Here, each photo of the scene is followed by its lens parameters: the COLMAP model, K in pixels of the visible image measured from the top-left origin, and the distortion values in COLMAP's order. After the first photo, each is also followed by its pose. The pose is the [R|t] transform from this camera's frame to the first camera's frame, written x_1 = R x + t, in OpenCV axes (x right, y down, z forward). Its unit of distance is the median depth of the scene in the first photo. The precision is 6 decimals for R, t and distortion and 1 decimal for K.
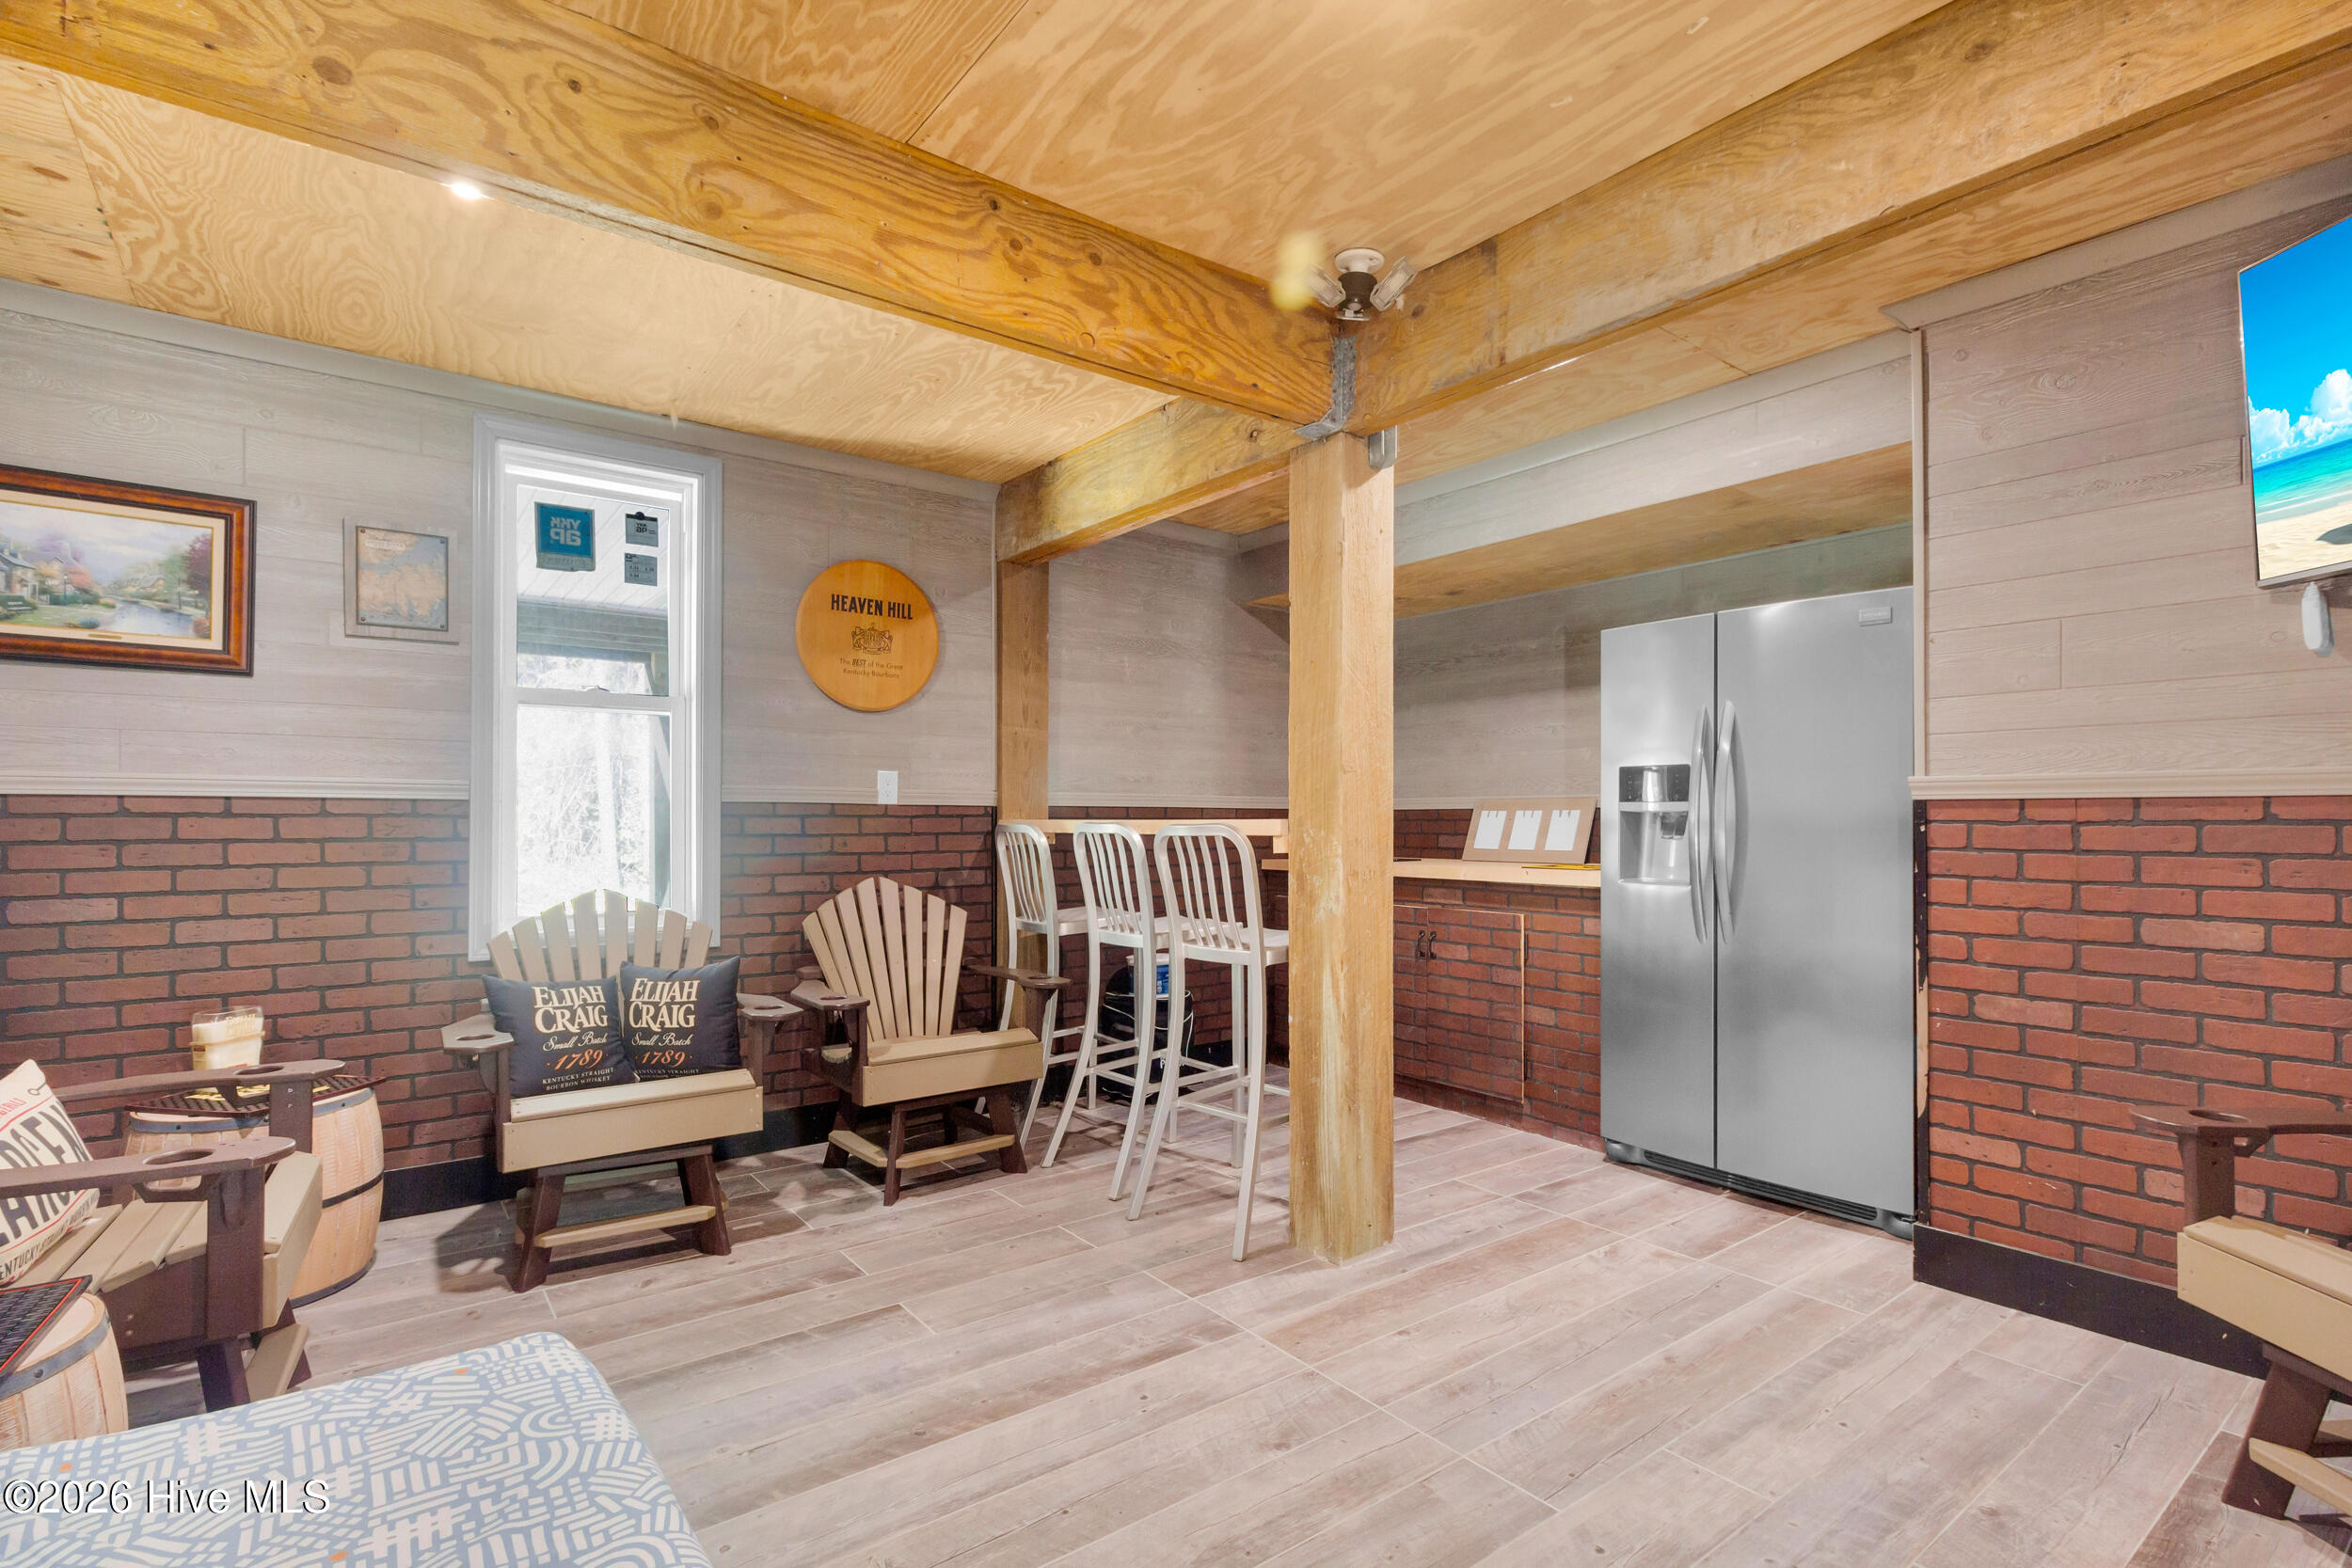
lens RADIAL K [[1102.7, 0, 1182.0], [0, 1102.7, 813.4], [0, 0, 1]] dist [0.001942, 0.000666]
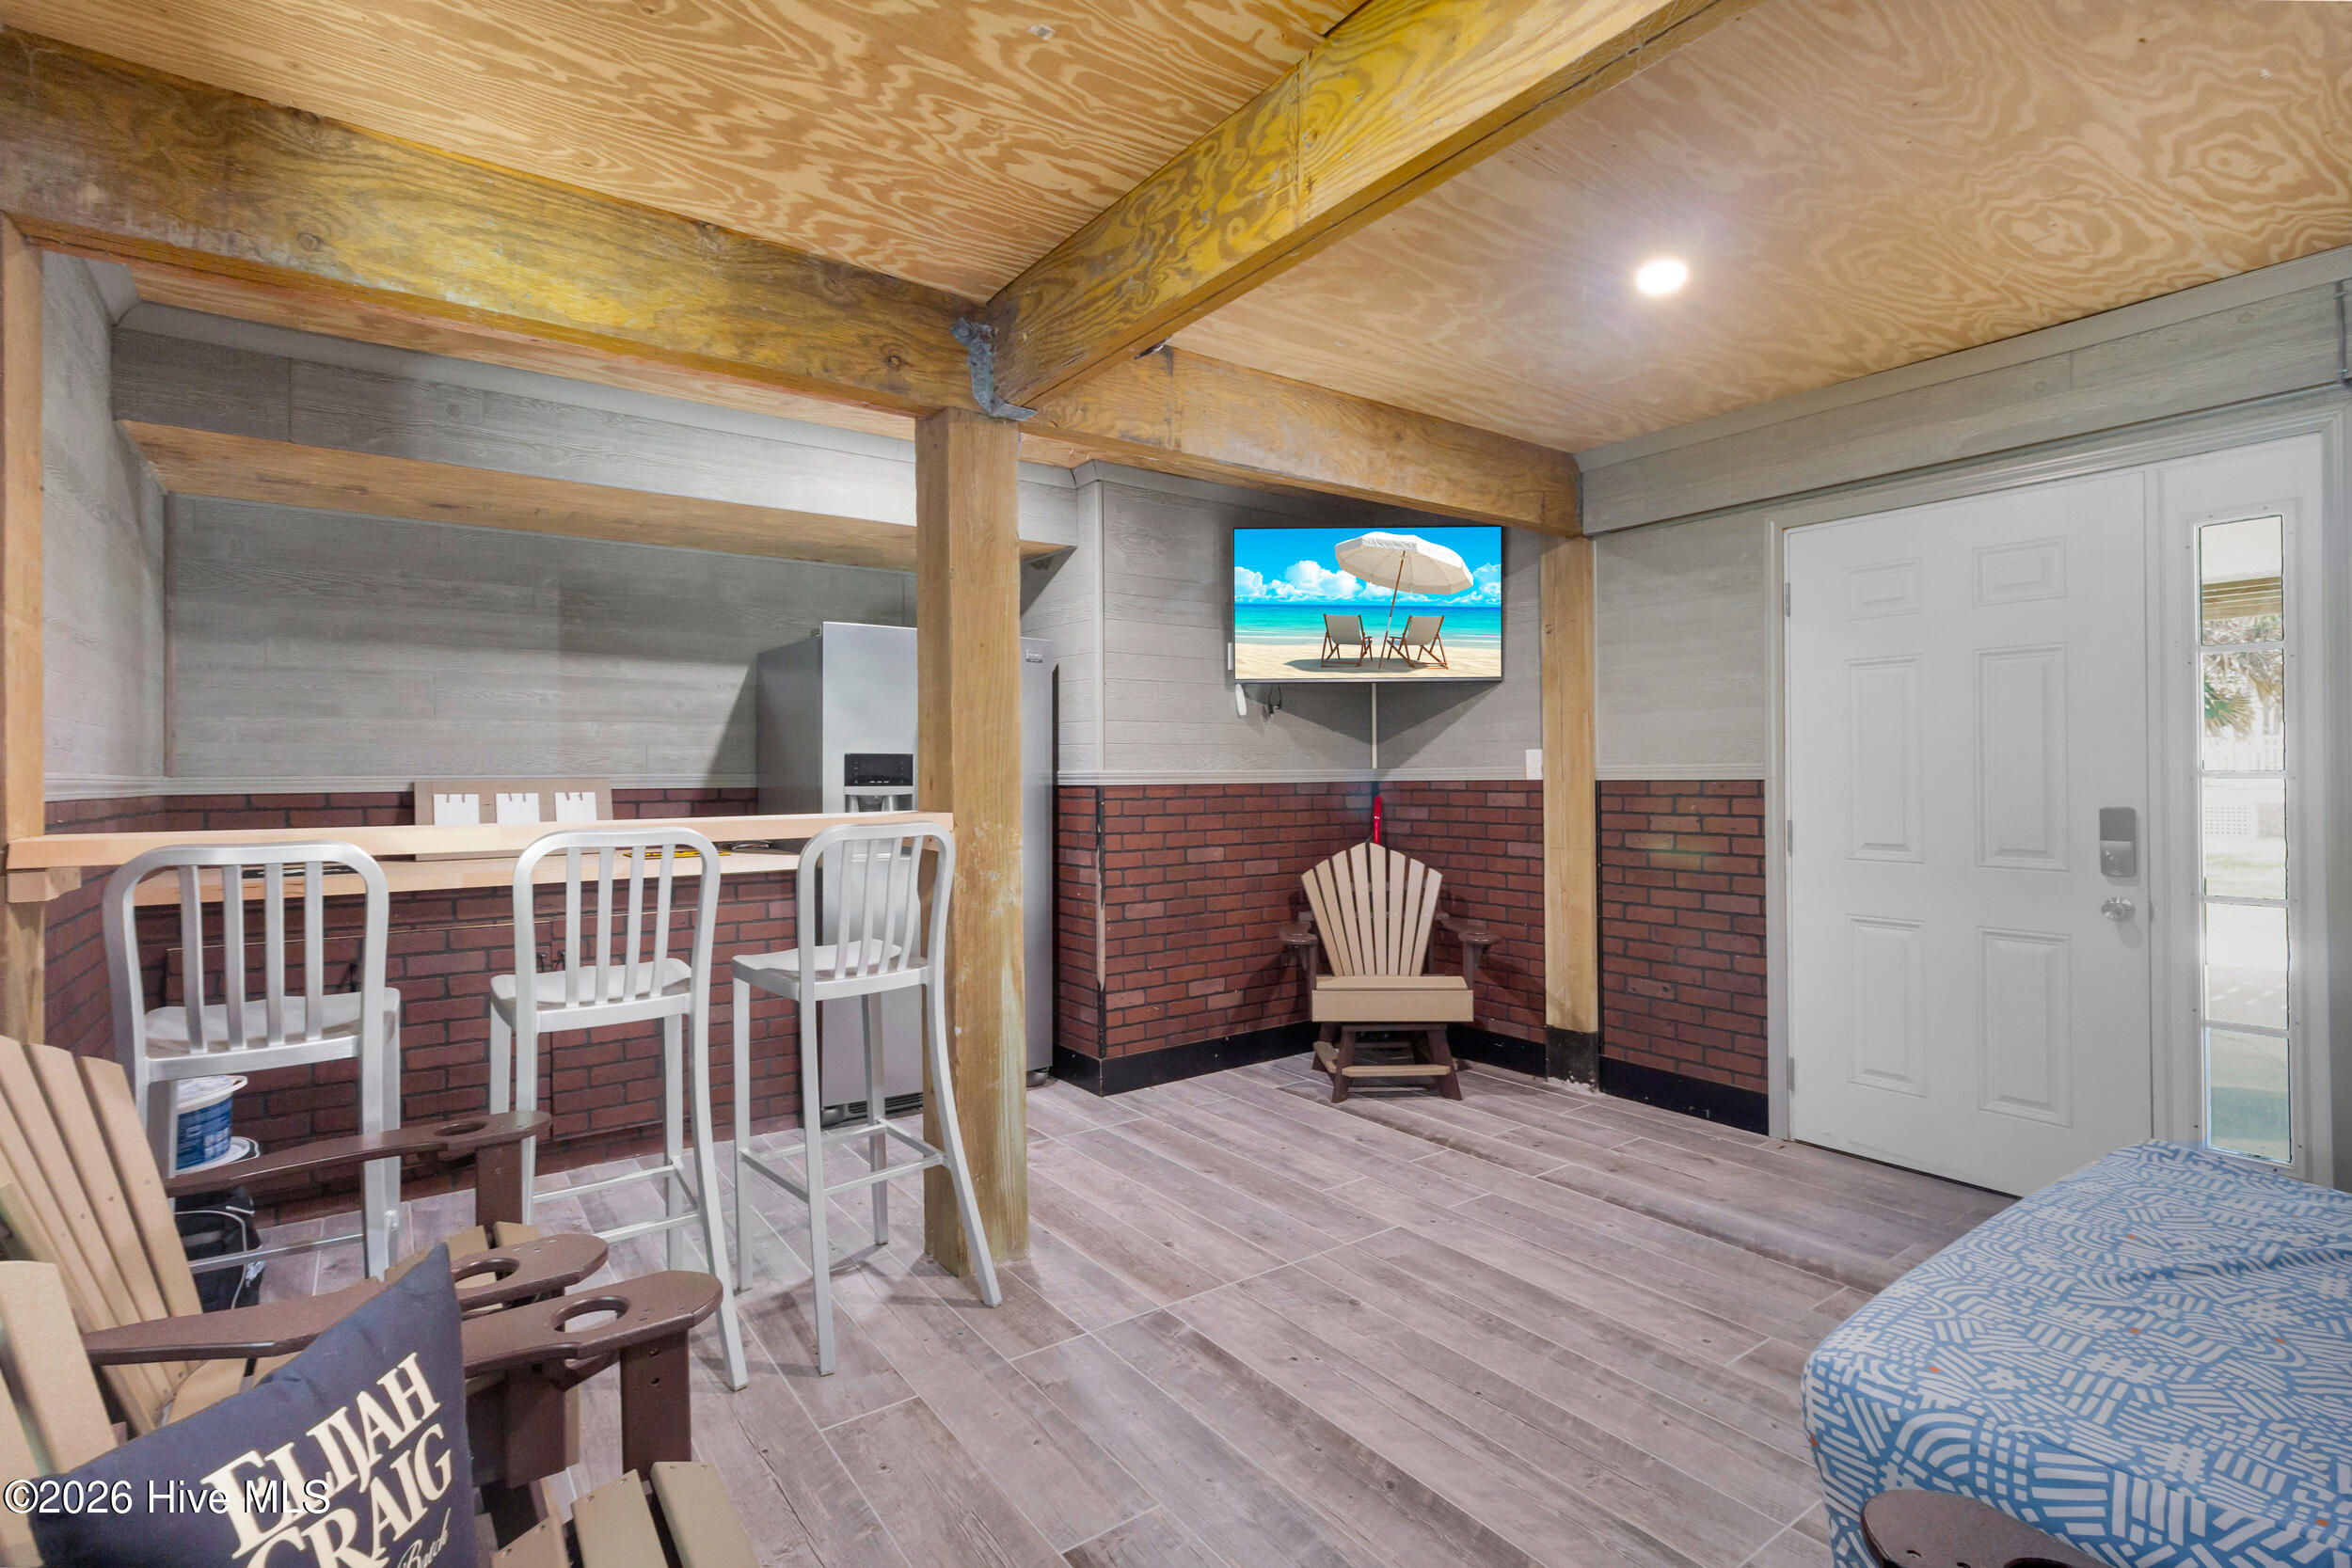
lens RADIAL K [[1096.6, 0, 1171.3], [0, 1096.6, 769.7], [0, 0, 1]] dist [0.001007, 0.000805]
pose [[0.028919, 0.004098, 0.999573, -0.918249], [0.002365, 0.999989, -0.004168, -0.029689], [-0.999579, 0.002485, 0.028909, 0.907097]]
